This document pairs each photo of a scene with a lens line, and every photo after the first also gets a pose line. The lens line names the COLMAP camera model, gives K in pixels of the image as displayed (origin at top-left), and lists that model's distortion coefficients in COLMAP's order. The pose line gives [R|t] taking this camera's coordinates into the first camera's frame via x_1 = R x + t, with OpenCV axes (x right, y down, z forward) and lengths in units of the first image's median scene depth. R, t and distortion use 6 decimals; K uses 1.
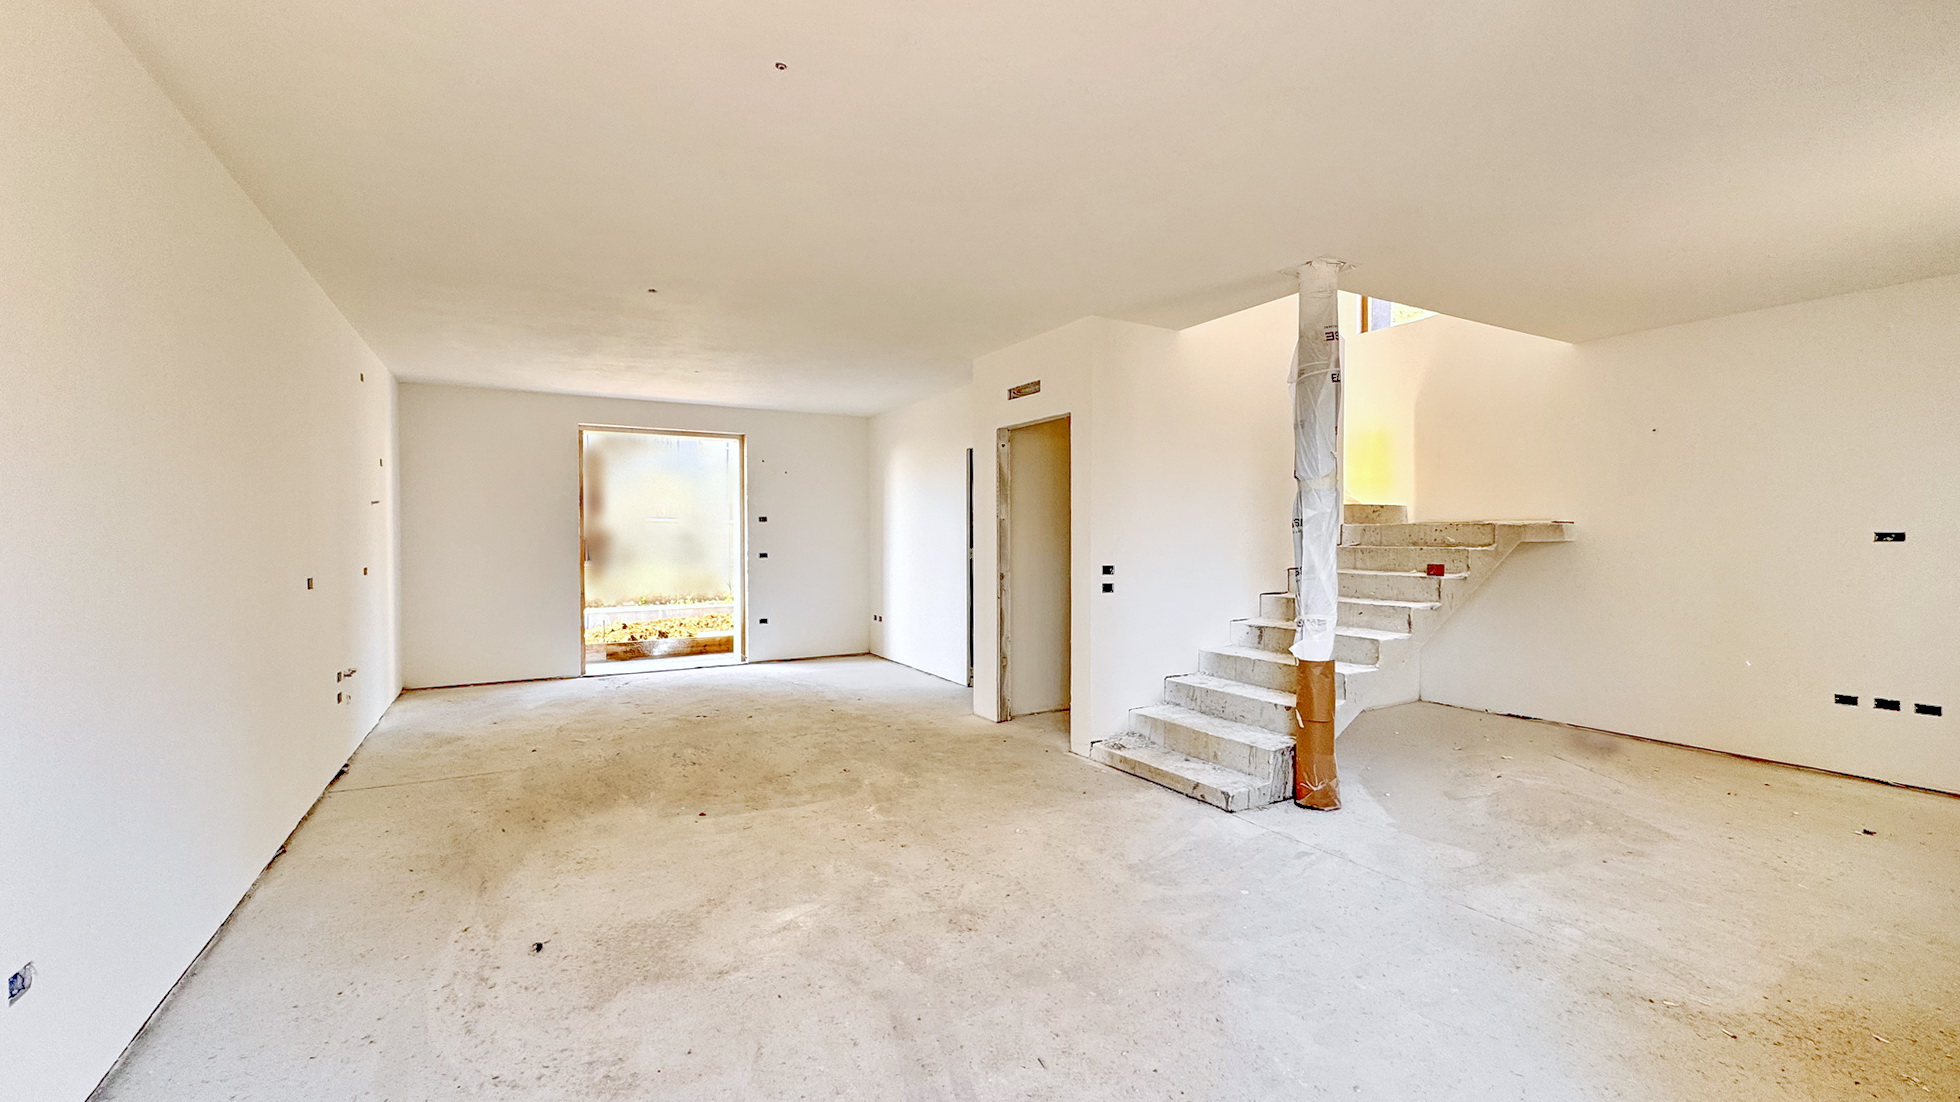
lens RADIAL K [[809.0, 0, 980.0], [0, 809.0, 551.0], [0, 0, 1]] dist [0.000486, 0.000071]
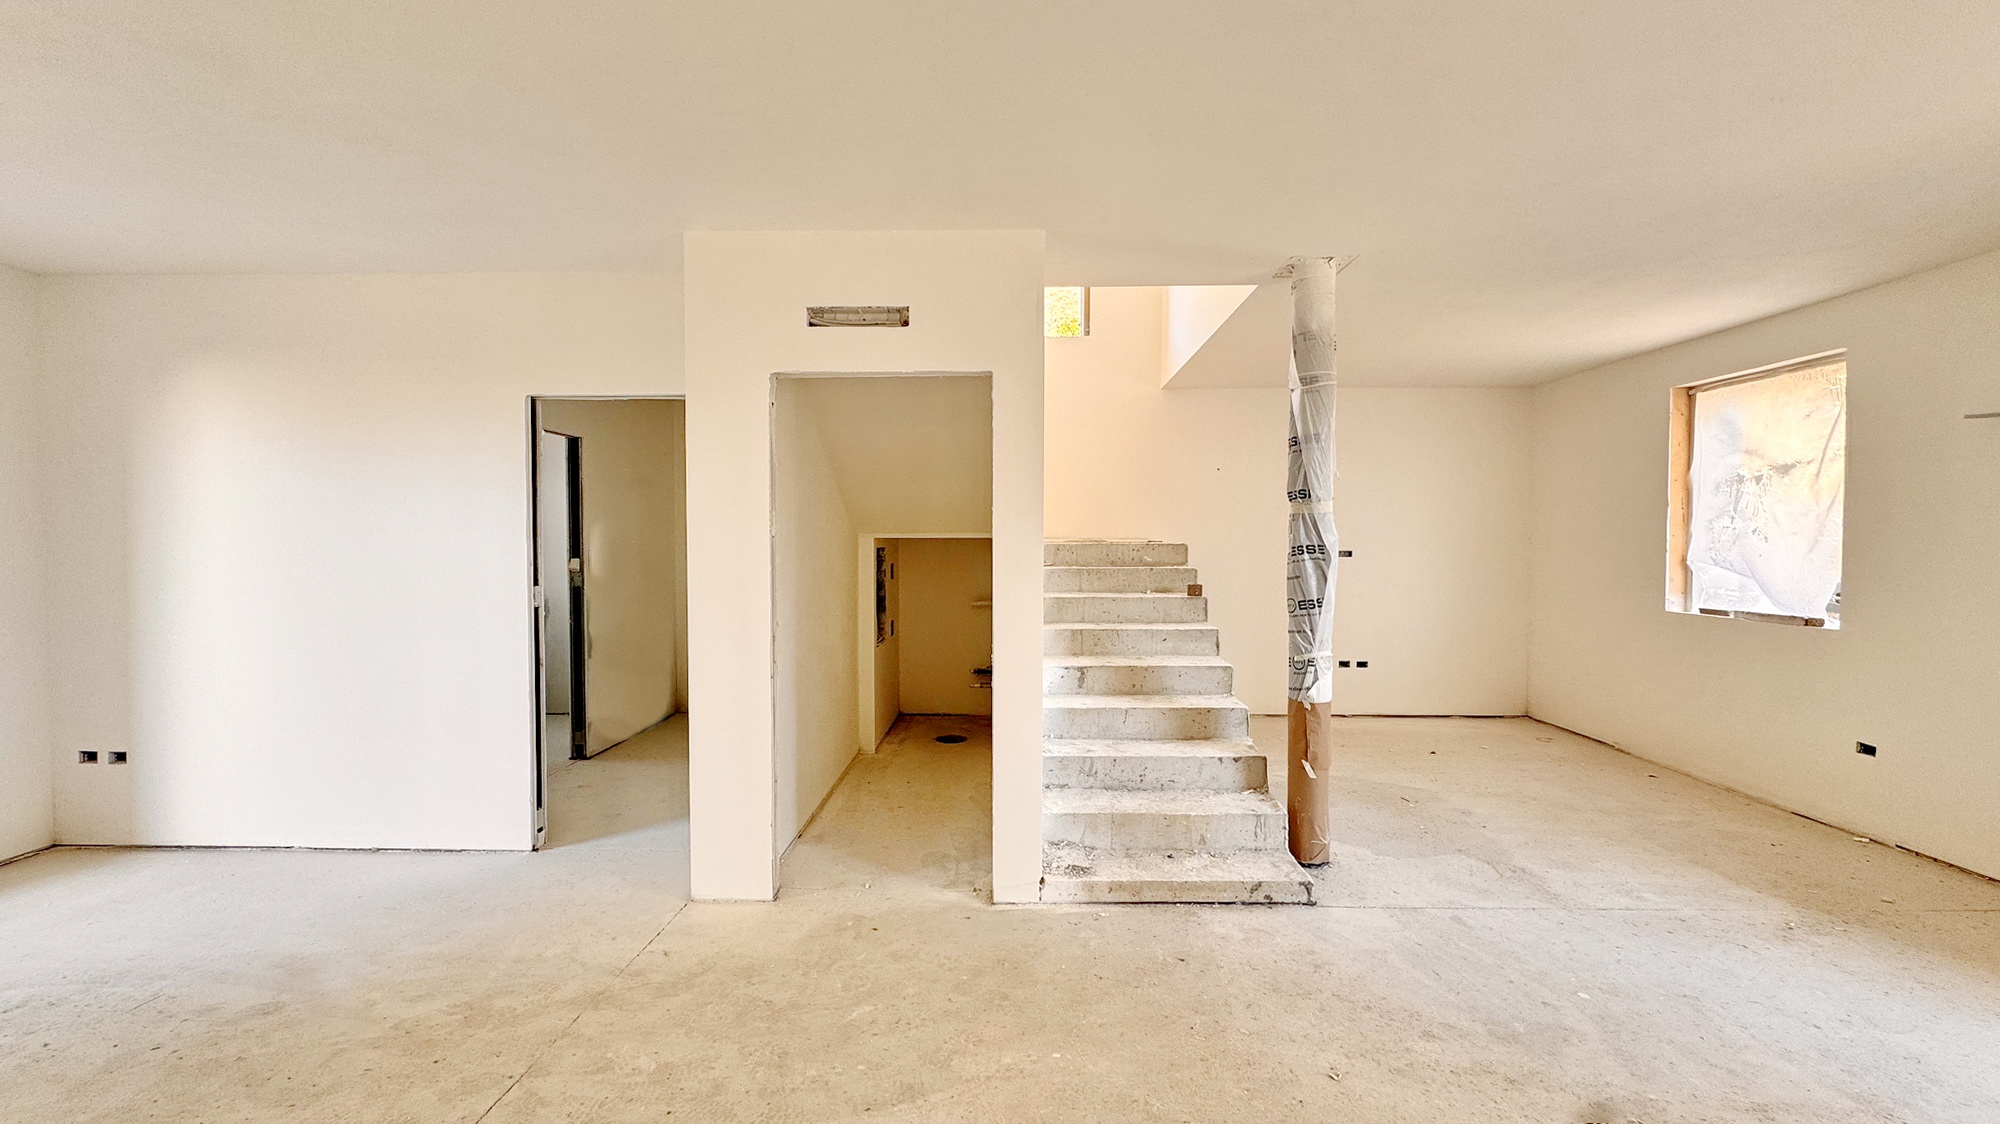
lens RADIAL K [[801.3, 0, 1012.0], [0, 801.3, 558.1], [0, 0, 1]] dist [-0.001118, 0.000601]
pose [[0.511412, -0.019359, 0.859117, -0.469082], [0.014656, 0.999797, 0.013804, -0.037997], [-0.859210, 0.005532, 0.511593, 0.738100]]
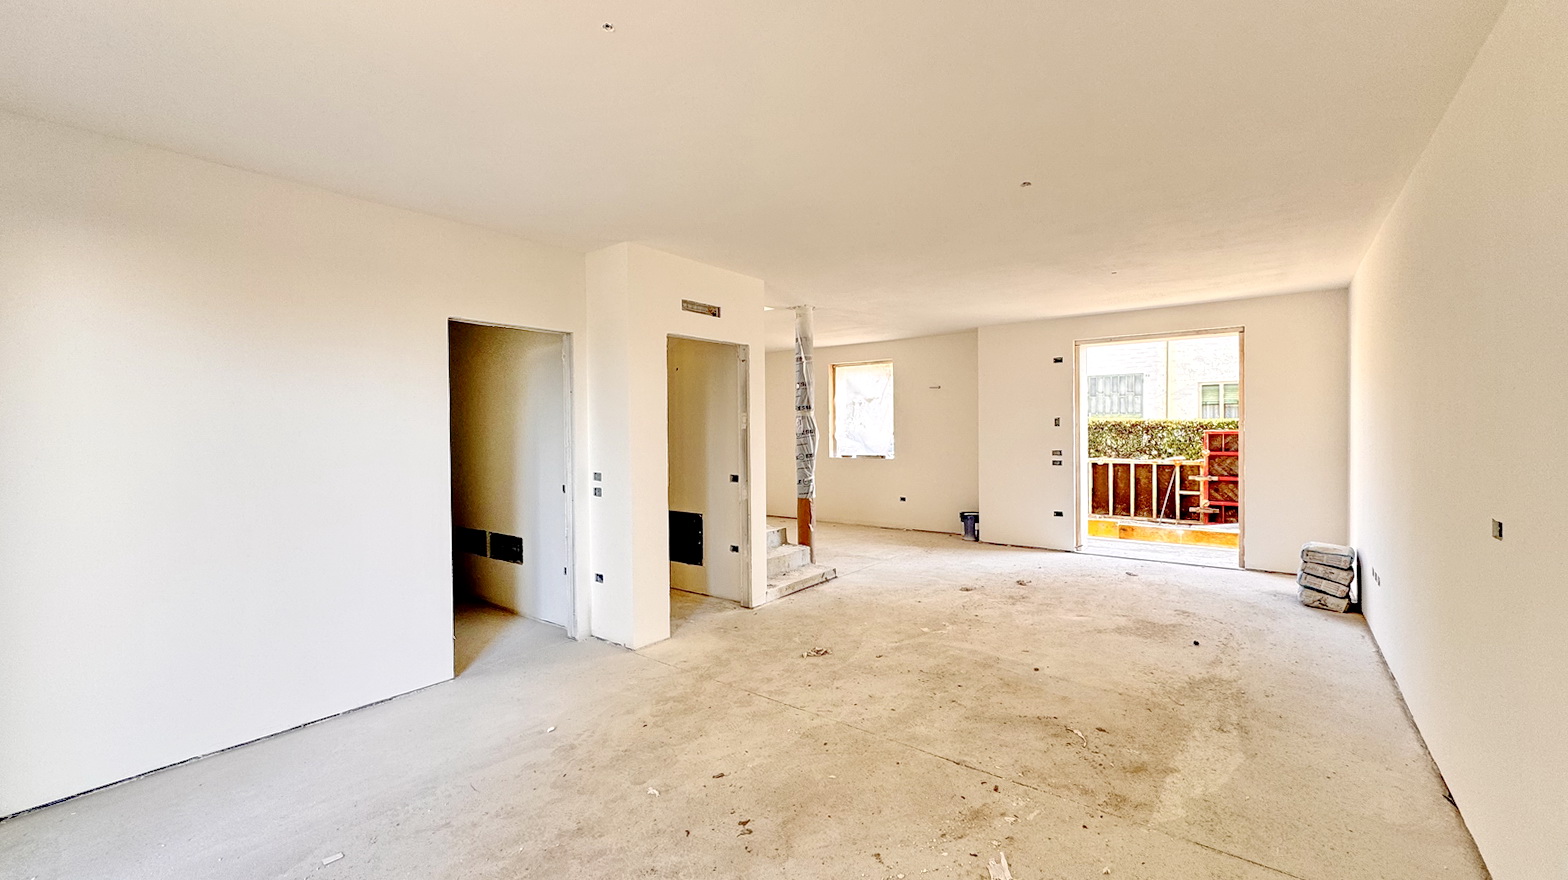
lens RADIAL K [[628.2, 0, 793.4], [0, 628.2, 436.9], [0, 0, 1]] dist [-0.001118, 0.000601]
pose [[-0.395819, -0.006955, 0.918302, -0.928415], [0.028556, 0.999395, 0.019877, -0.048528], [-0.917885, 0.034091, -0.395381, 1.479392]]
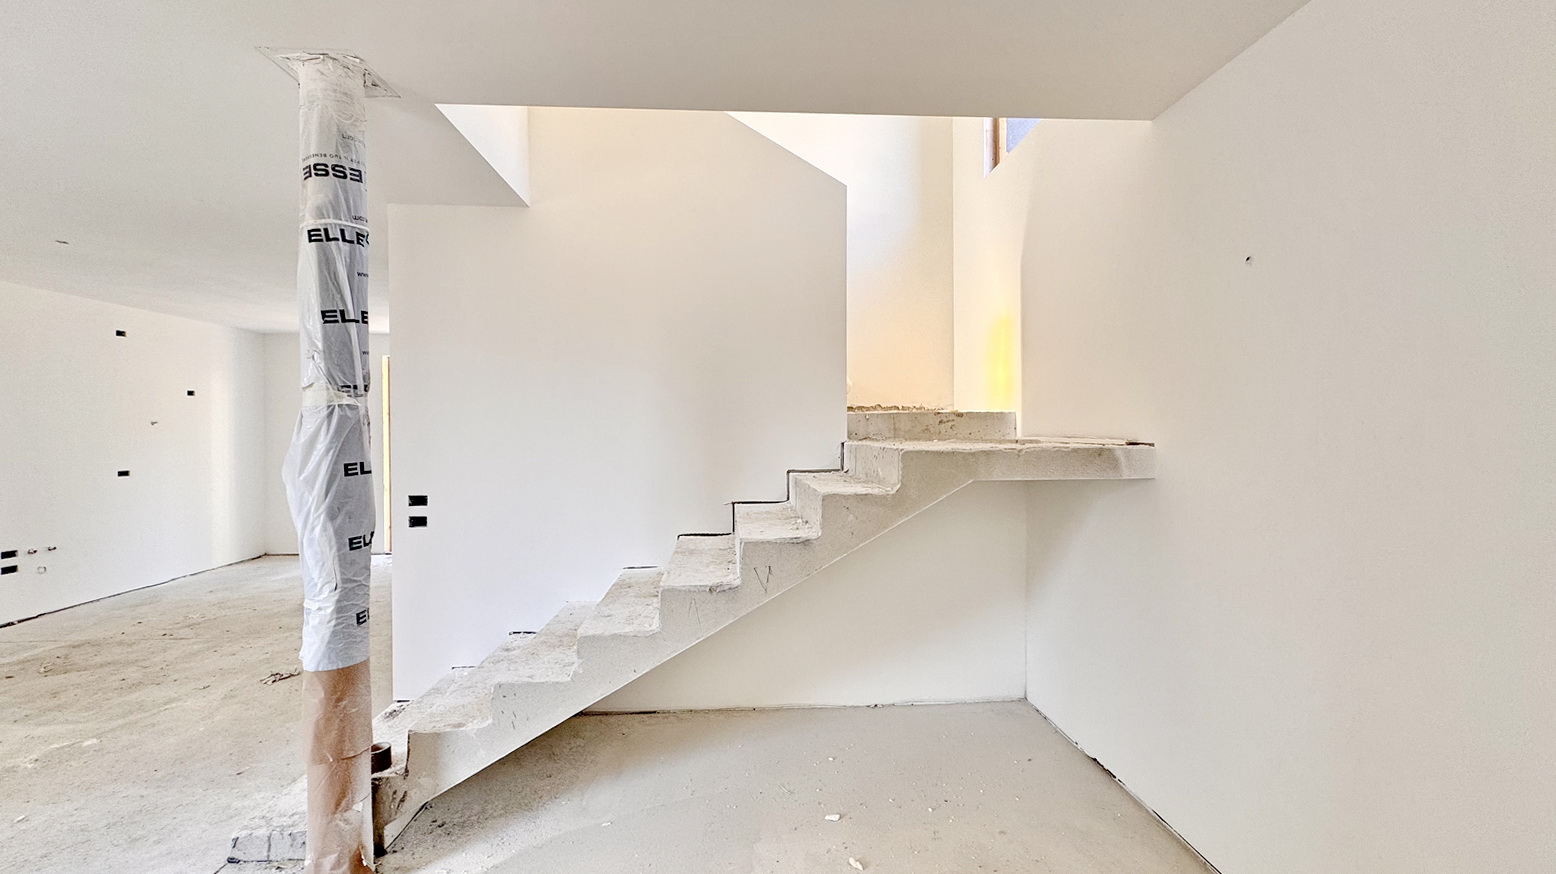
lens RADIAL K [[656.0, 0, 778.0], [0, 656.0, 437.0], [0, 0, 1]] dist [0.000649, 0.000601]
pose [[0.890056, 0.005860, -0.455815, 0.875725], [-0.007215, 0.999973, -0.001233, -0.048723], [0.455795, 0.004386, 0.890074, 0.611769]]
